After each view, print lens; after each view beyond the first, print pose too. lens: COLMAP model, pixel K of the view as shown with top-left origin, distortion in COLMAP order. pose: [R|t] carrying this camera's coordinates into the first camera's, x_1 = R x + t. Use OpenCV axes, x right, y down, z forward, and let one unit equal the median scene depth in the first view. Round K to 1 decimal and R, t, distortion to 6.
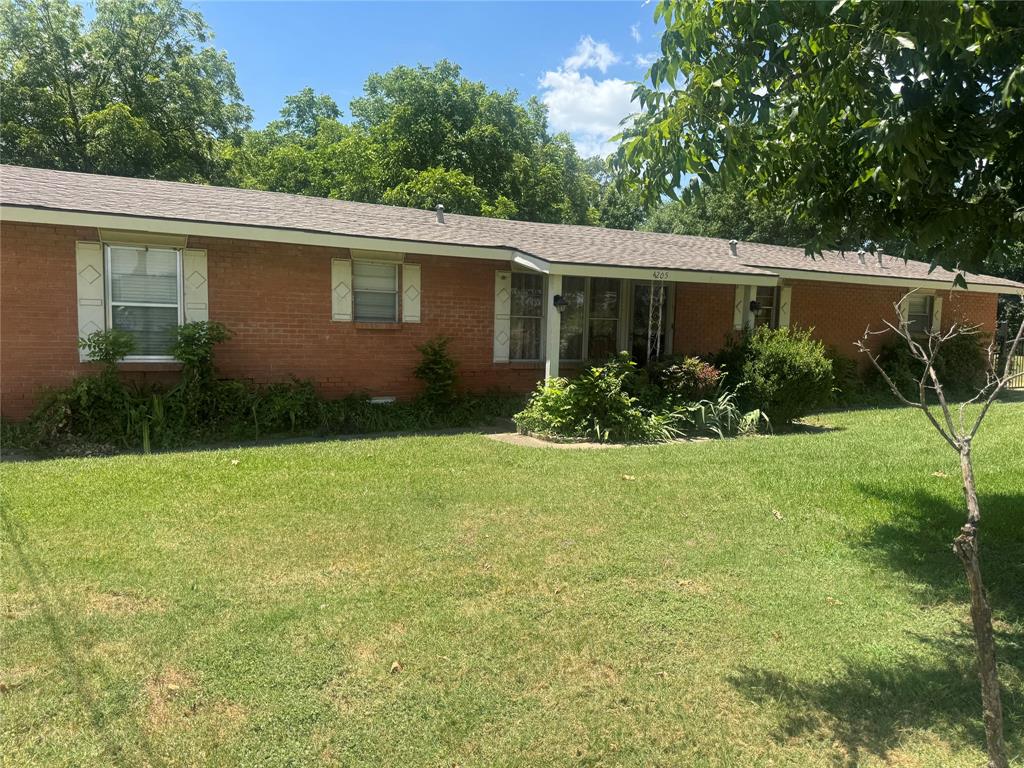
lens RADIAL K [[711.2, 0, 512.0], [0, 711.2, 384.0], [0, 0, 1]] dist [0.134222, -0.240859]
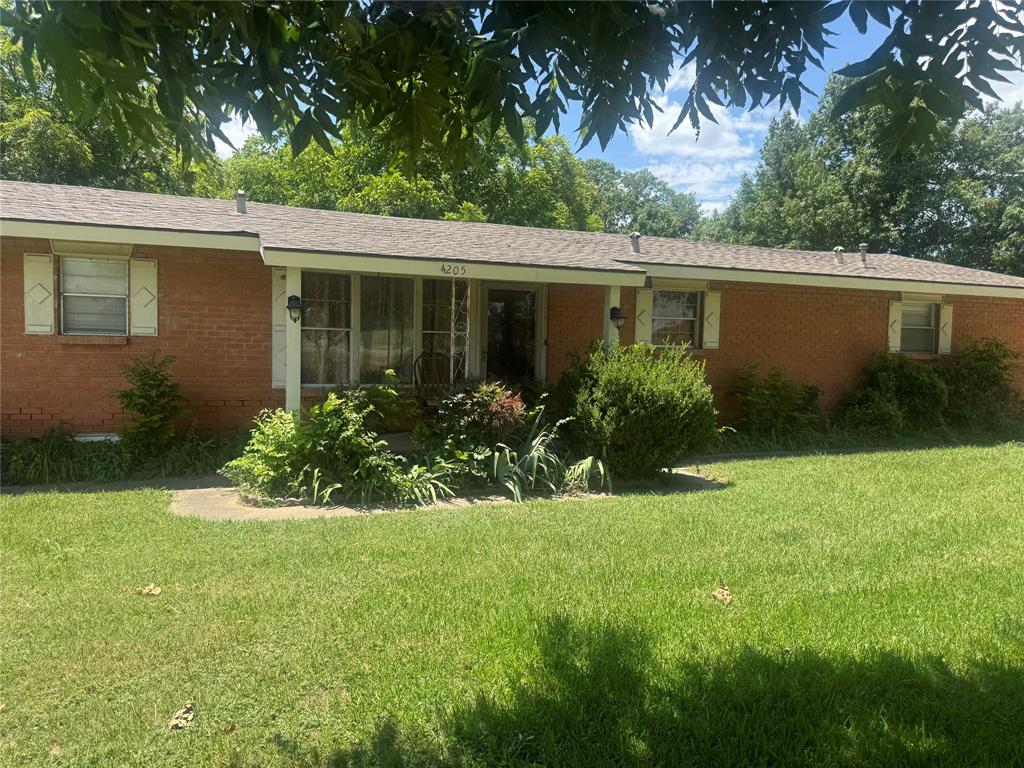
lens RADIAL K [[711.2, 0, 512.0], [0, 711.2, 384.0], [0, 0, 1]] dist [0.134222, -0.240859]
pose [[0.992749, 0.003587, -0.120151, 0.347812], [-0.007544, 0.999443, -0.032495, -0.012932], [0.119967, 0.033166, 0.992224, 0.290570]]
